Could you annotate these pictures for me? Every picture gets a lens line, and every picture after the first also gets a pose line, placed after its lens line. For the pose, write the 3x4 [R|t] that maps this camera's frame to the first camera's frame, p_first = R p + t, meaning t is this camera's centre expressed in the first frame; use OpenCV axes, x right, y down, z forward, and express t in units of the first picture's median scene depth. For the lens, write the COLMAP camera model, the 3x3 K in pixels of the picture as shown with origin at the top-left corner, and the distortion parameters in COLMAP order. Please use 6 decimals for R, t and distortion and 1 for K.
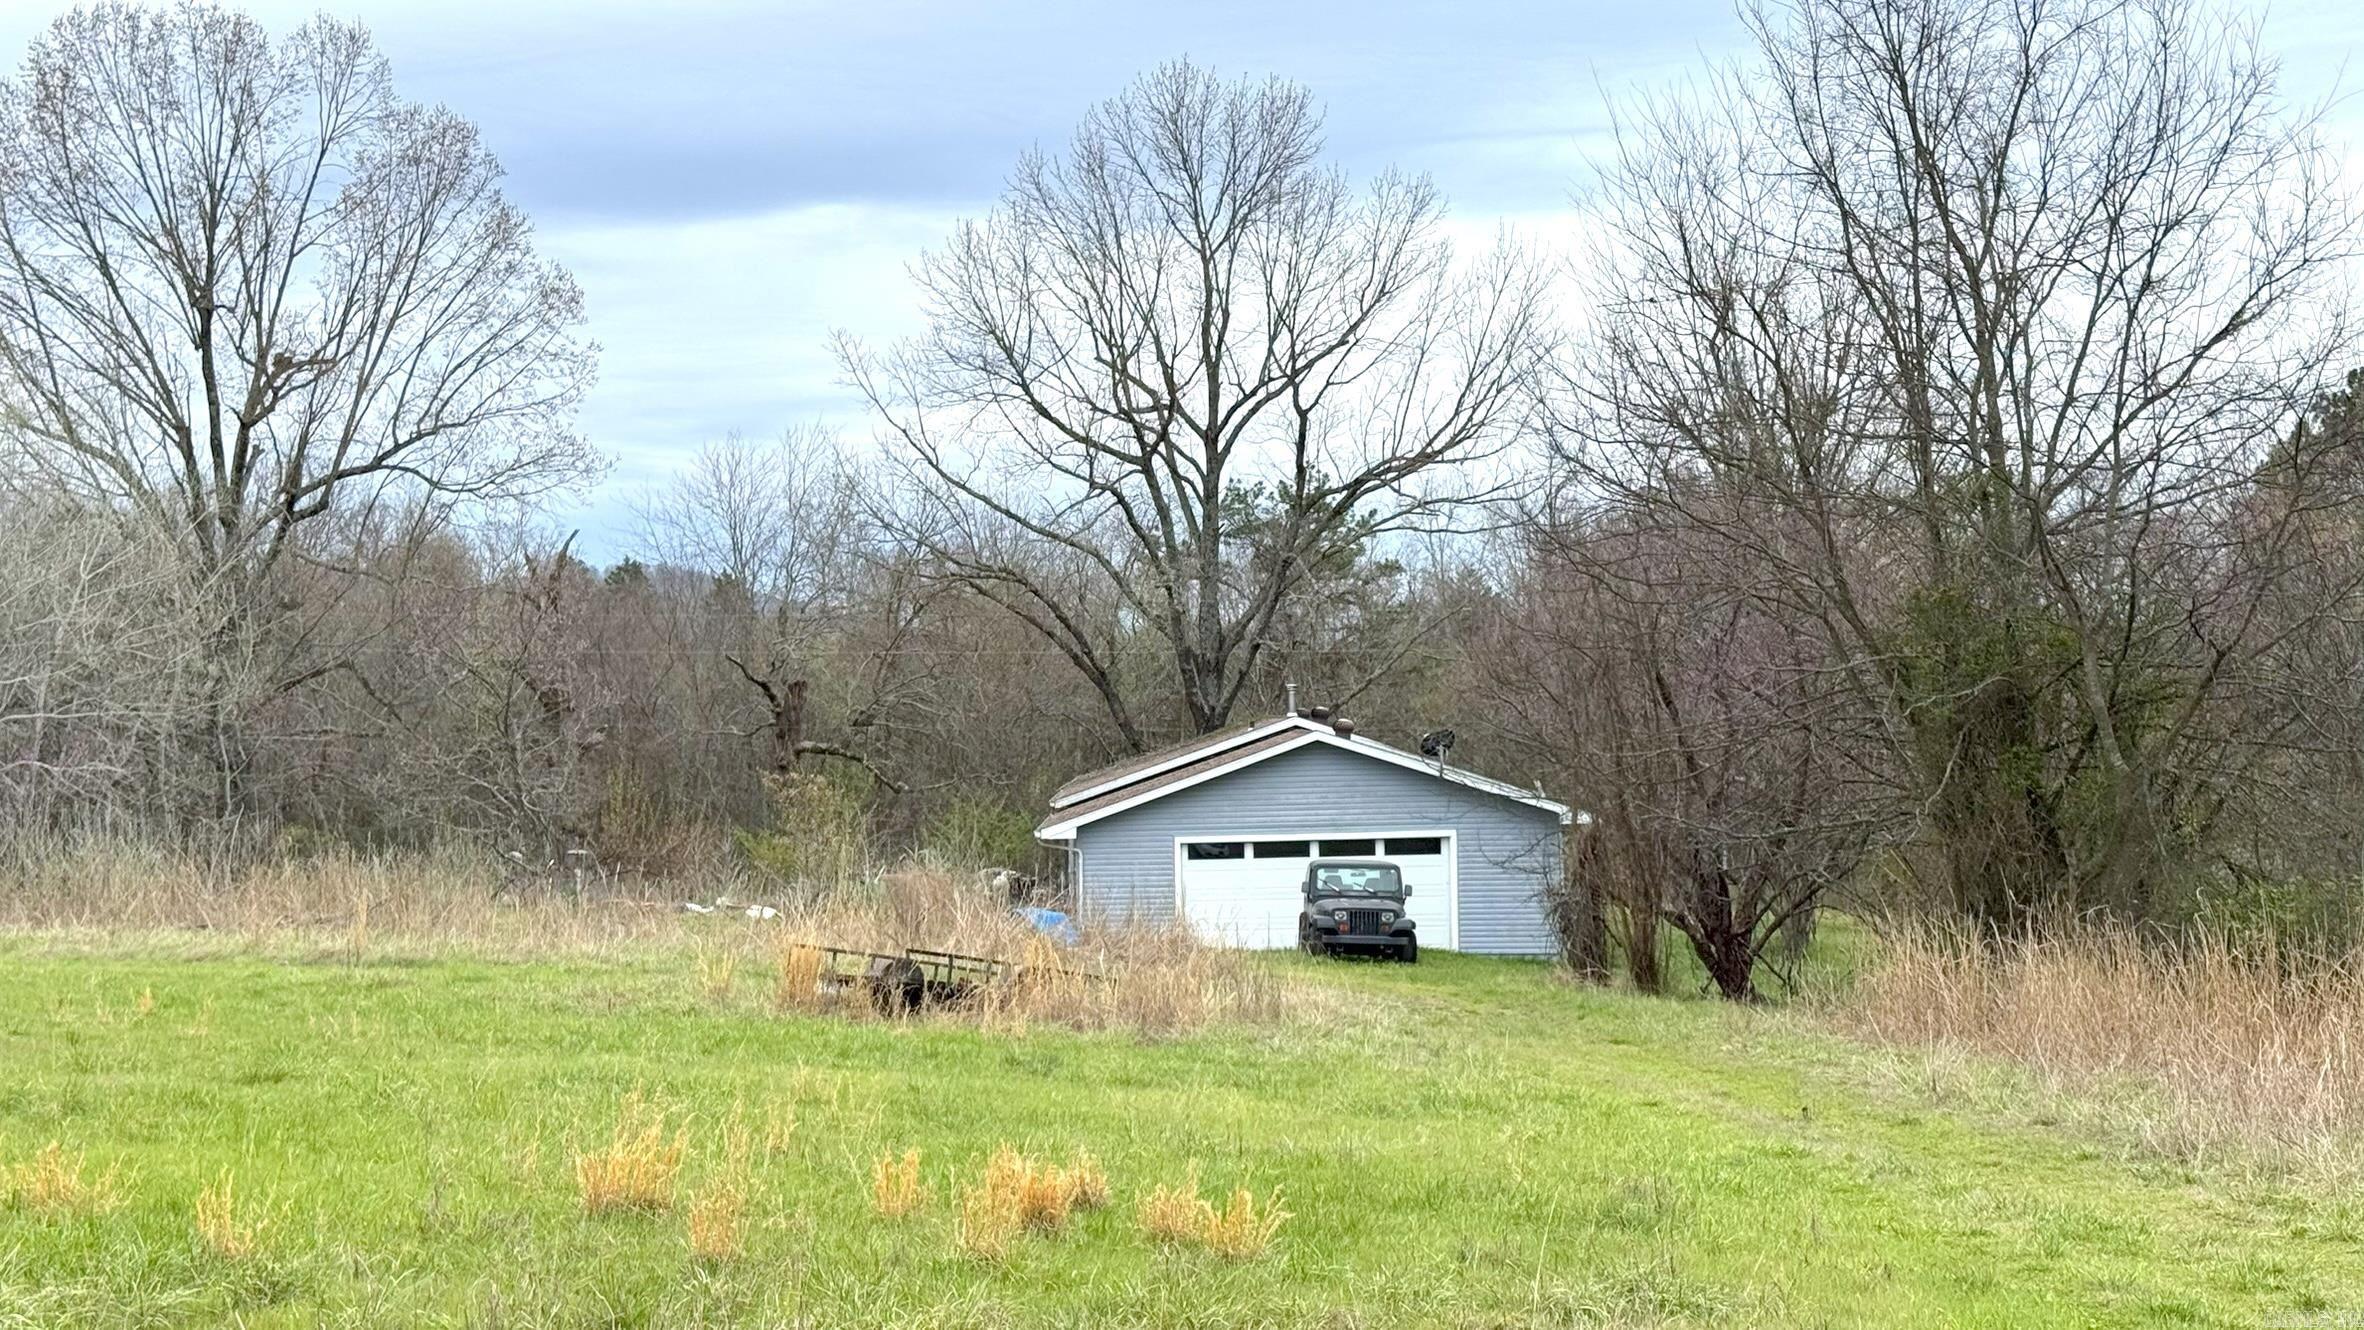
lens RADIAL K [[3349.0, 0, 1181.9], [0, 3349.0, 666.3], [0, 0, 1]] dist [0.129003, 0.000000]
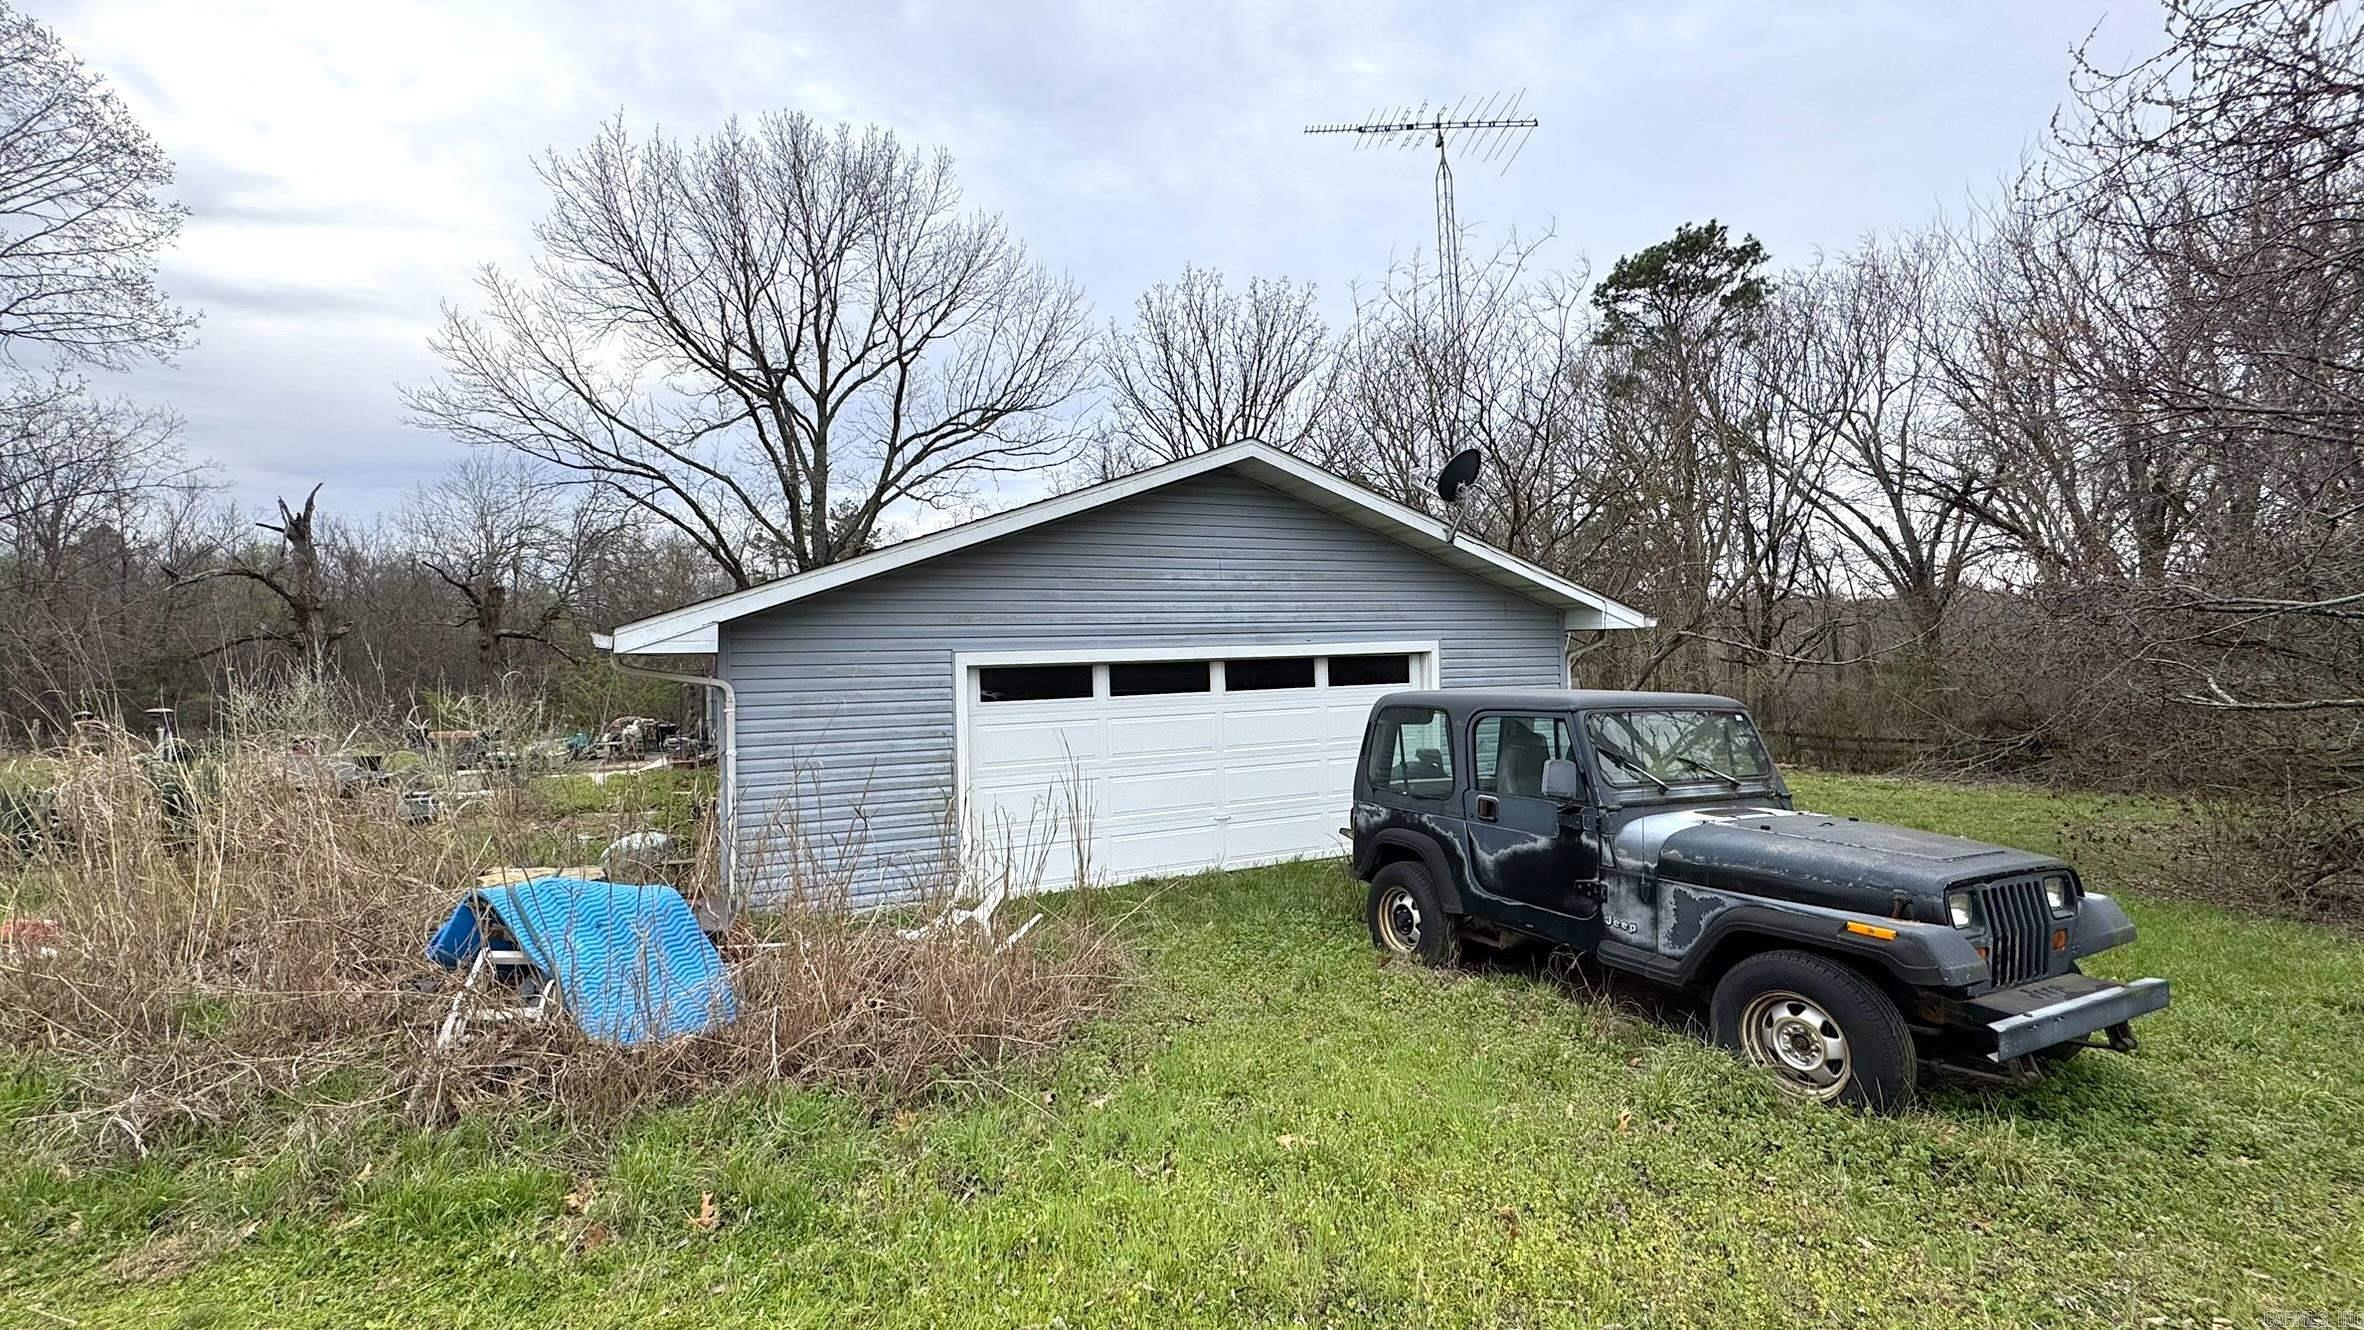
lens RADIAL K [[950.8, 0, 1183.8], [0, 950.8, 661.1], [0, 0, 1]] dist [0.000090, -0.000104]
pose [[0.909740, -0.003913, 0.415160, -0.018893], [-0.002201, 0.999896, 0.014247, 0.034180], [-0.415172, -0.013874, 0.909637, 0.591644]]
